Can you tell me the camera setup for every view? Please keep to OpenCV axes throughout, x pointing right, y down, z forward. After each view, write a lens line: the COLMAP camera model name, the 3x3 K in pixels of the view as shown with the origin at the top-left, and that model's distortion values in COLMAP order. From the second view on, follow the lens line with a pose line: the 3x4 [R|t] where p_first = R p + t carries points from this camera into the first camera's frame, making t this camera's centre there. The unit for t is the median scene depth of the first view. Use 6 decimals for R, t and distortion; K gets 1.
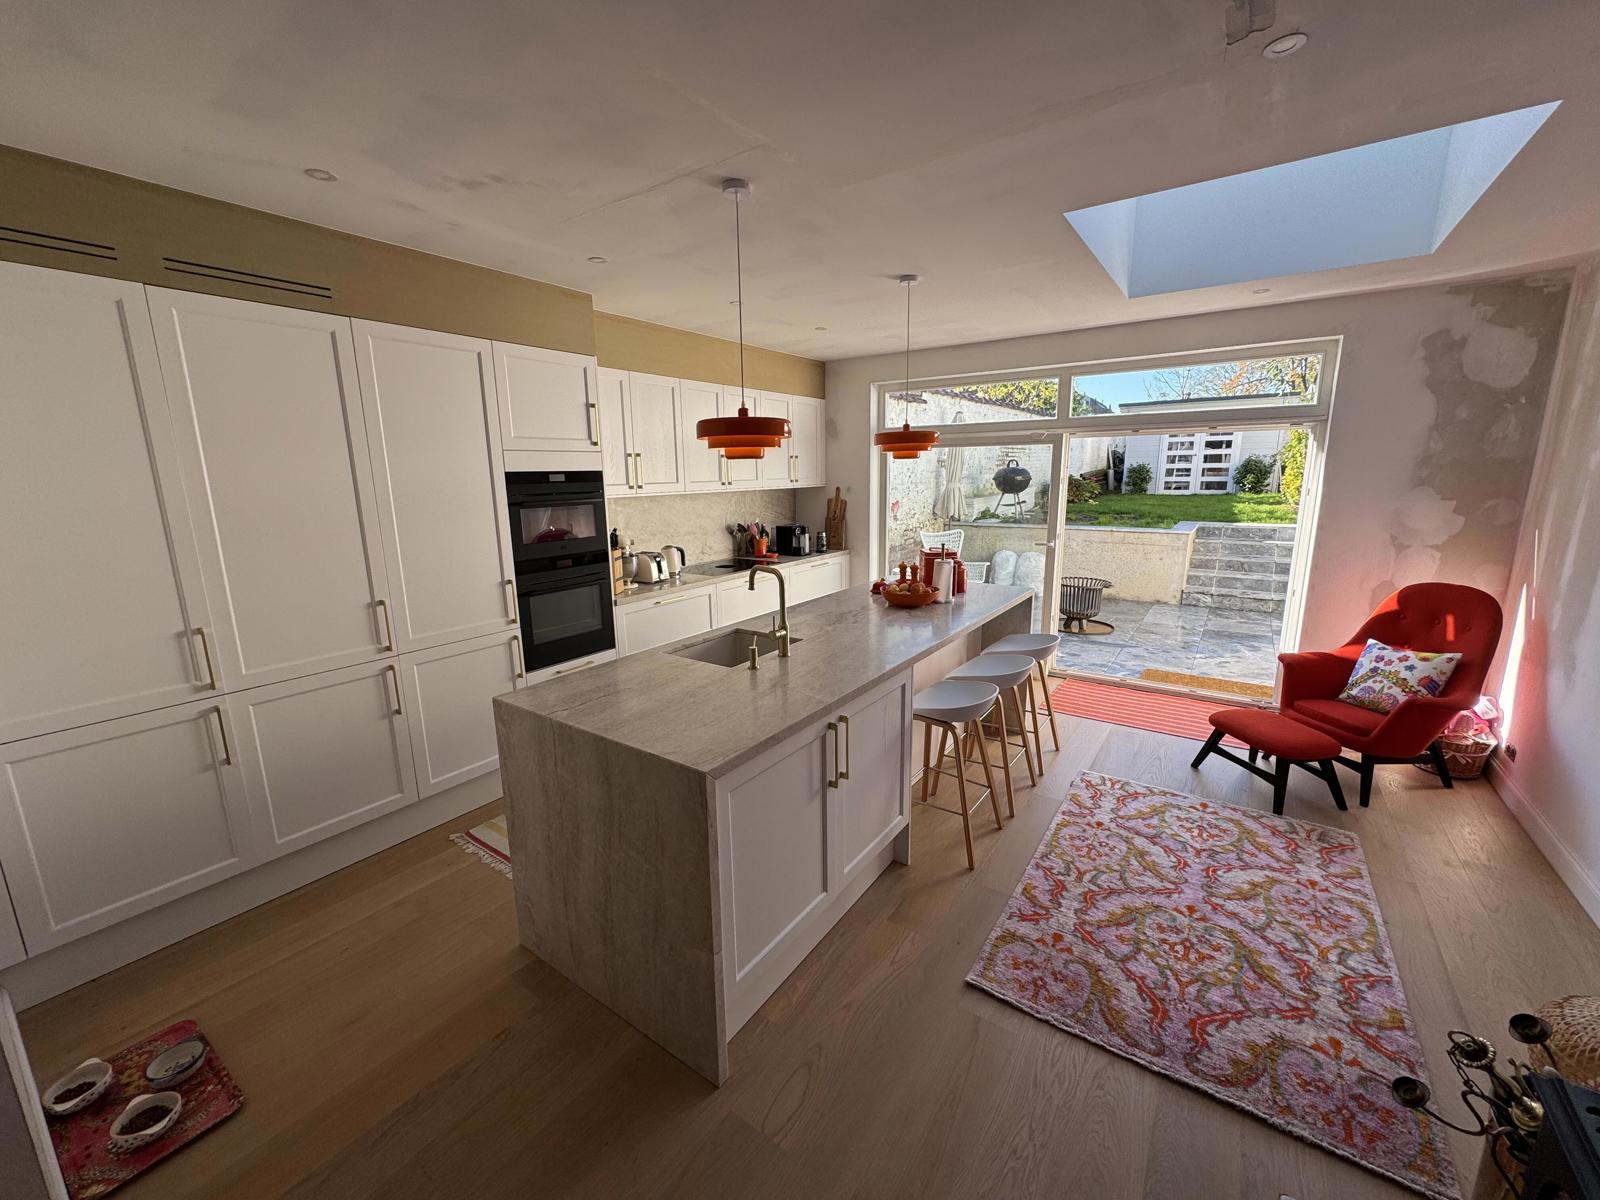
lens RADIAL K [[635.3, 0, 798.5], [0, 635.3, 596.4], [0, 0, 1]] dist [-0.001986, 0.000266]
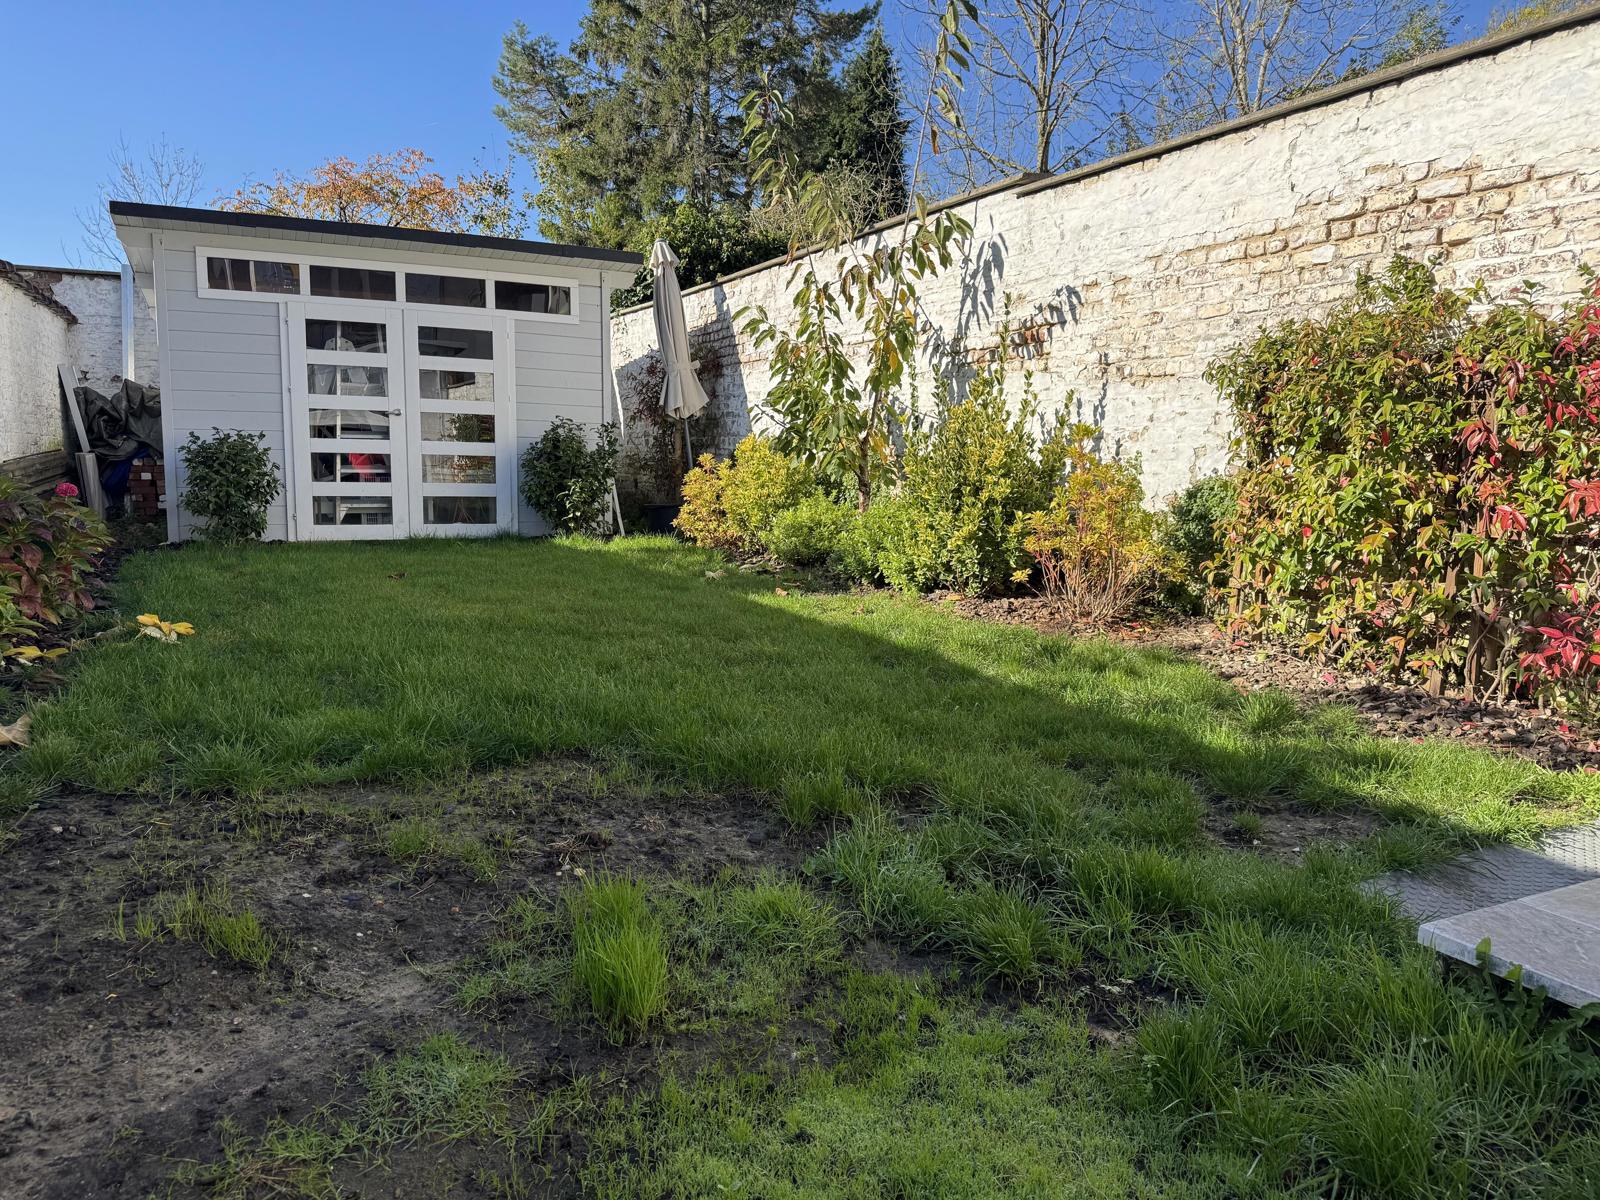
lens RADIAL K [[1134.0, 0, 789.3], [0, 1134.0, 606.1], [0, 0, 1]] dist [0.002567, -0.001237]
pose [[0.475172, -0.085488, 0.875730, 0.230079], [0.145099, 0.989256, 0.017839, -0.114636], [-0.867846, 0.118591, 0.482471, 0.594357]]
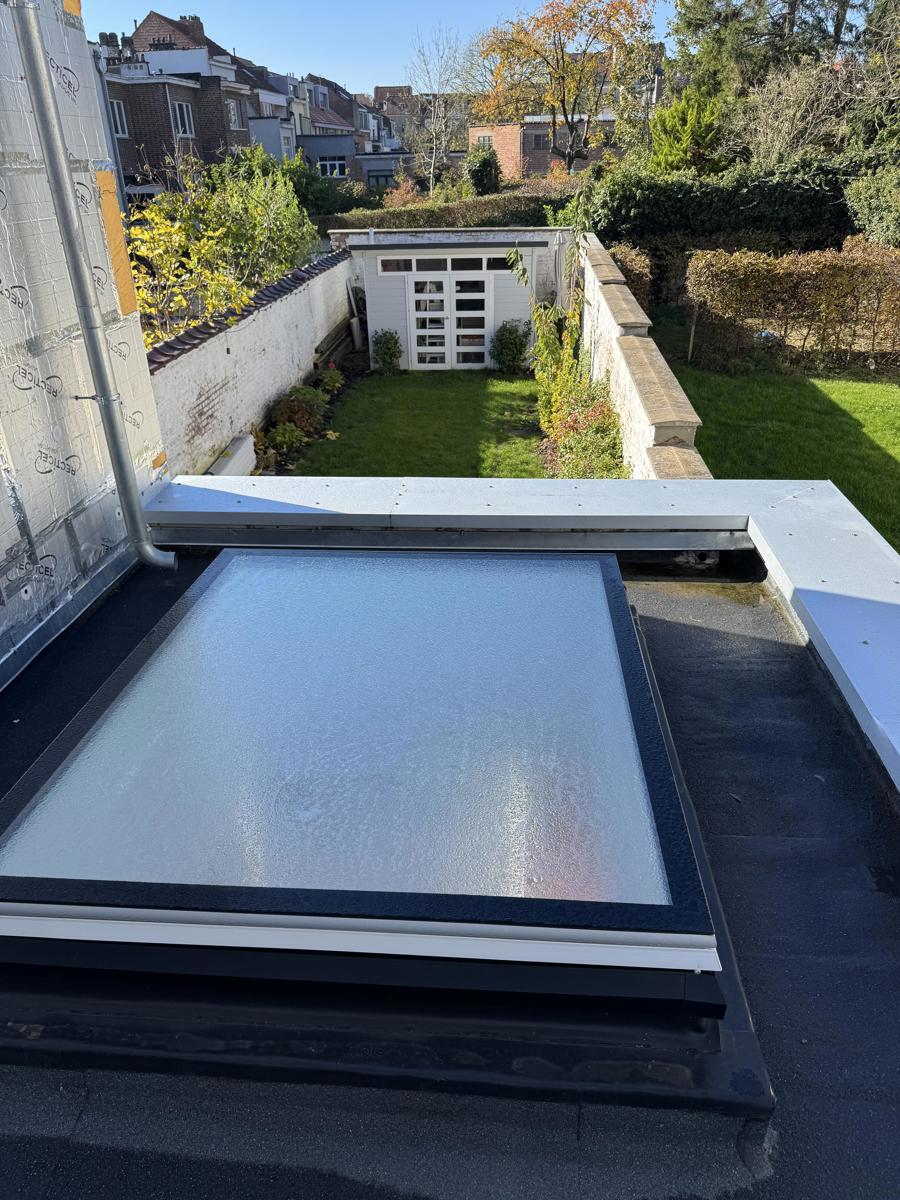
lens RADIAL K [[850.5, 0, 449.6], [0, 850.5, 610.3], [0, 0, 1]] dist [0.002567, -0.001237]
pose [[0.862140, -0.247078, 0.442342, 0.075828], [0.115039, 0.945694, 0.304020, -0.206317], [-0.493437, -0.211221, 0.843745, 0.036279]]
